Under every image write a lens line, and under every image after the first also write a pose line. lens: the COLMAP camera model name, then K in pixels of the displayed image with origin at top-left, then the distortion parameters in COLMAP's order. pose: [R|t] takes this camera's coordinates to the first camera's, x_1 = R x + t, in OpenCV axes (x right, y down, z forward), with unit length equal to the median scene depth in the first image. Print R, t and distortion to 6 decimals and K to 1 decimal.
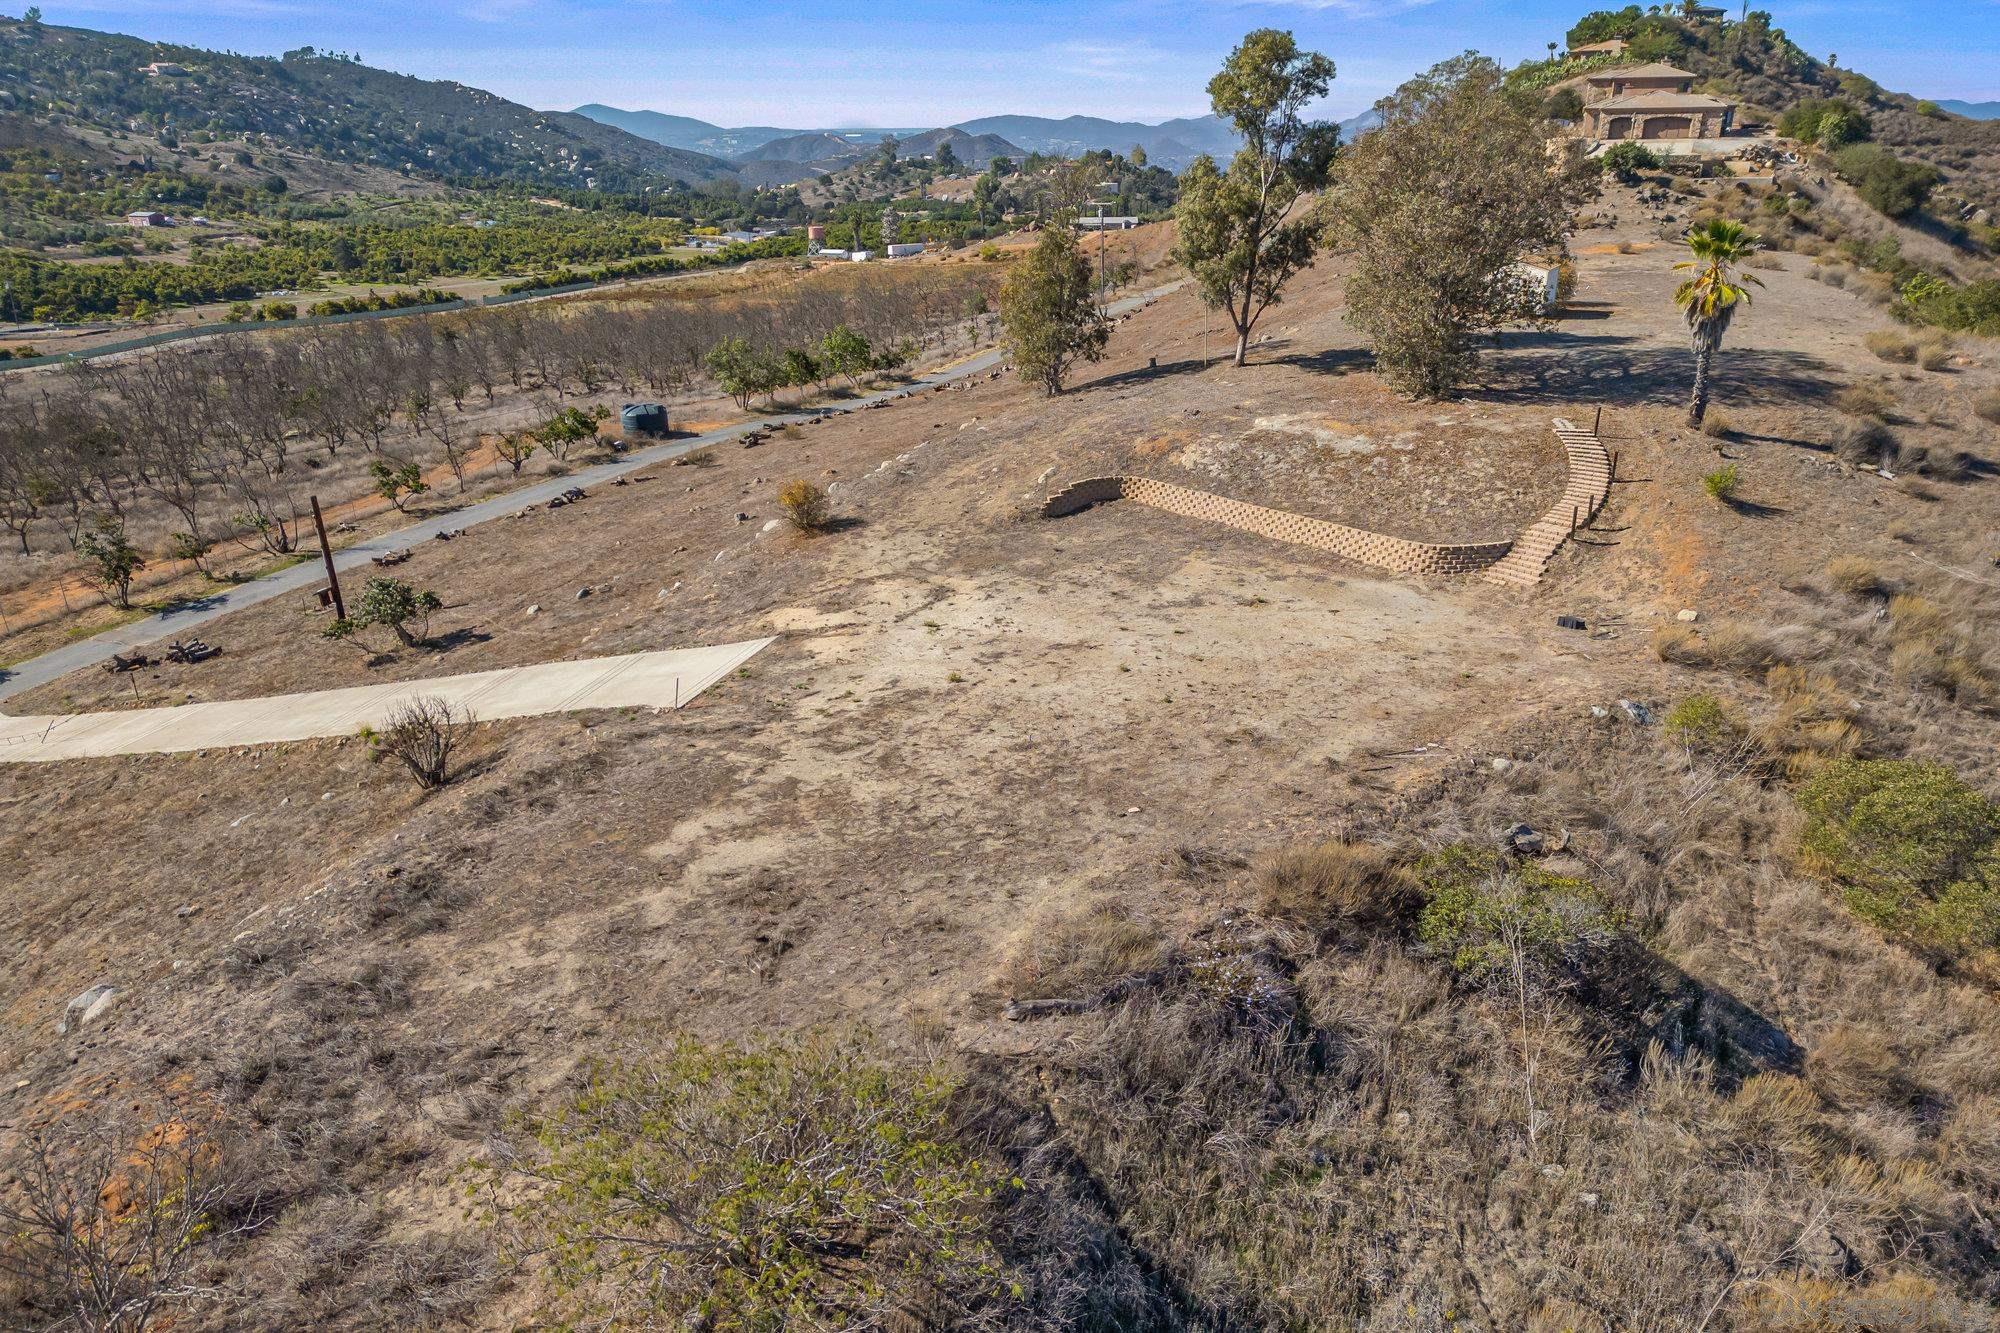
lens RADIAL K [[1394.4, 0, 1000.0], [0, 1394.4, 666.5], [0, 0, 1]] dist [0.059355, -0.042917]
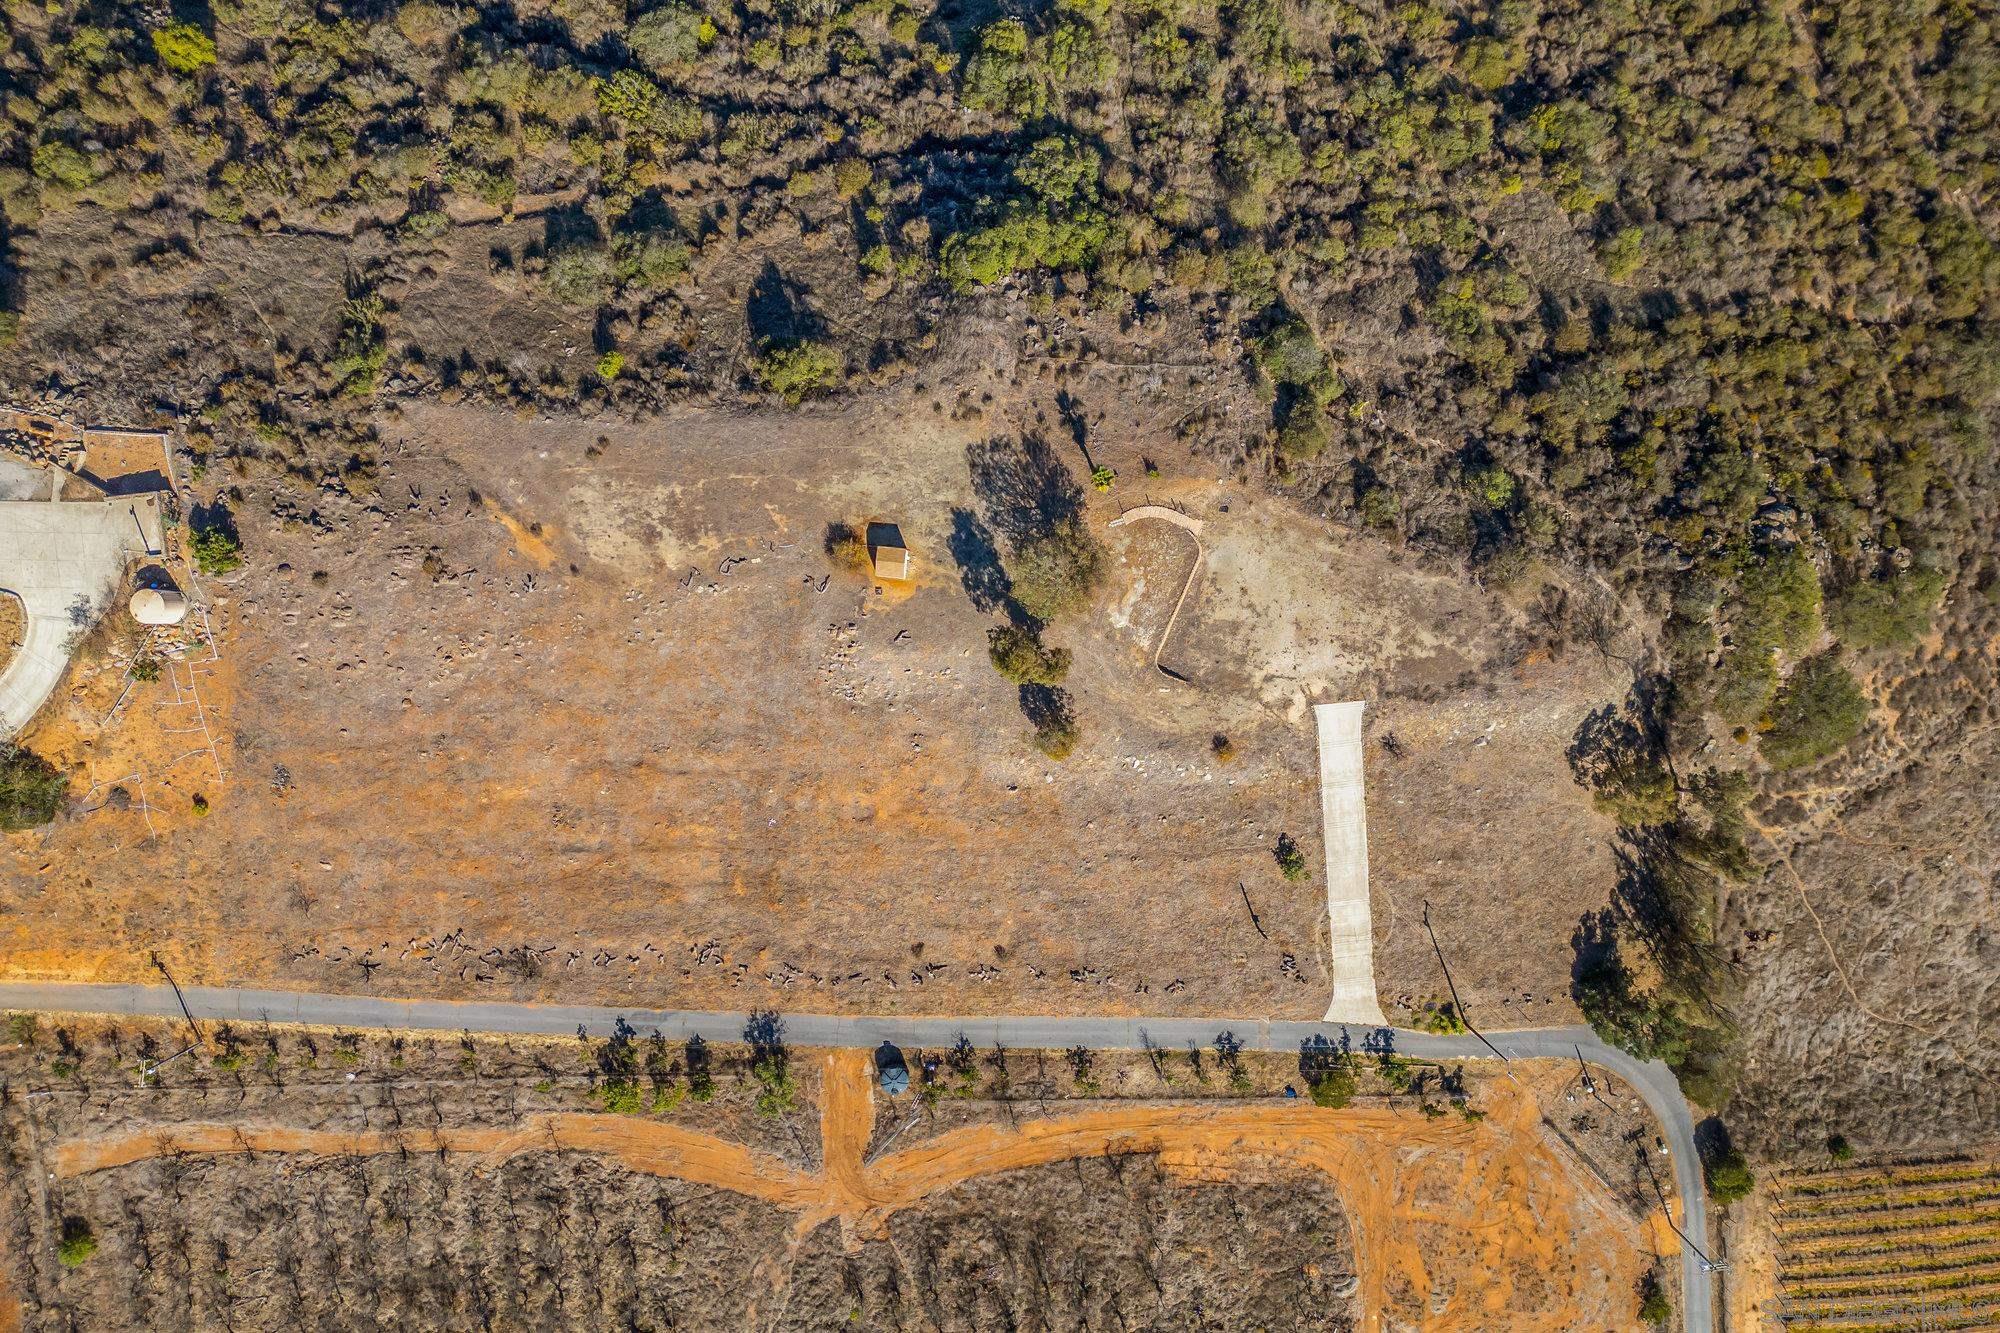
lens RADIAL K [[1394.4, 0, 1000.0], [0, 1394.4, 666.5], [0, 0, 1]] dist [0.059355, -0.042917]
pose [[-0.426858, -0.904193, 0.015087, 0.209420], [0.356136, -0.152746, 0.921865, -3.367091], [-0.831240, 0.398879, 0.387216, 0.209419]]
